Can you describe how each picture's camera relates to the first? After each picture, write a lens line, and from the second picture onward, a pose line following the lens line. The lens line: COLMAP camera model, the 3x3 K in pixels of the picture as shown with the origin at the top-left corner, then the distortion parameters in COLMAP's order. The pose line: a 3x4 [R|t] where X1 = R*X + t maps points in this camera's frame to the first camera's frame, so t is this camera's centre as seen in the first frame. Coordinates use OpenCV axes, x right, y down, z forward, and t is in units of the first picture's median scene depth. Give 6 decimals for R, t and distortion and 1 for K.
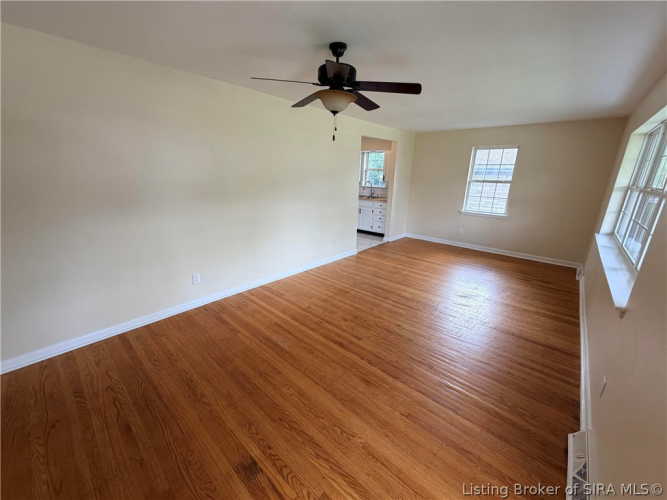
lens RADIAL K [[266.1, 0, 332.1], [0, 266.1, 249.3], [0, 0, 1]] dist [0.000217, 0.000058]
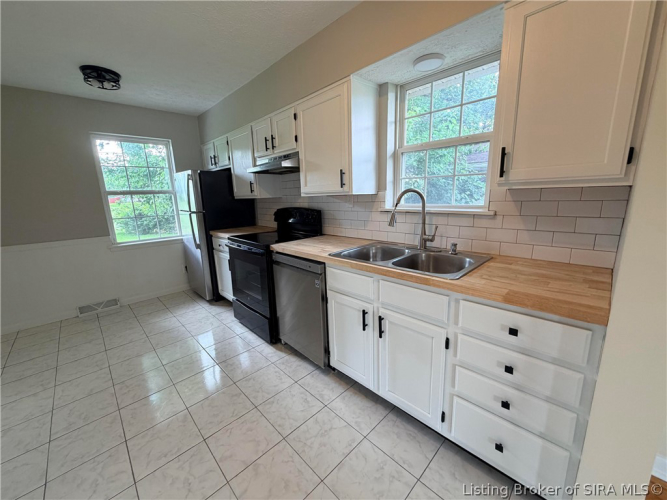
lens RADIAL K [[266.1, 0, 332.1], [0, 266.1, 249.3], [0, 0, 1]] dist [0.000217, 0.000058]
pose [[0.995396, -0.041091, -0.086588, 0.113192], [0.034762, 0.996698, -0.073378, -0.247657], [0.089317, 0.070030, 0.993538, 1.008041]]
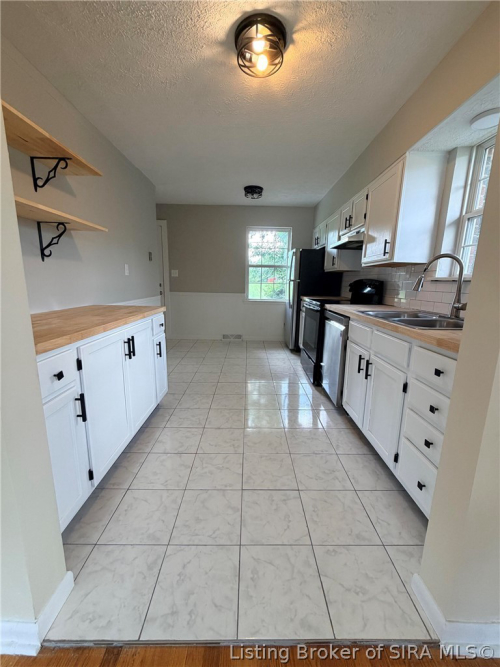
lens RADIAL K [[266.1, 0, 251.0], [0, 266.1, 332.3], [0, 0, 1]] dist [0.000217, 0.000058]
pose [[0.670301, 0.128132, -0.730944, 0.274939], [-0.205138, 0.978593, -0.016574, -0.195167], [0.713173, 0.161055, 0.682236, 0.962125]]
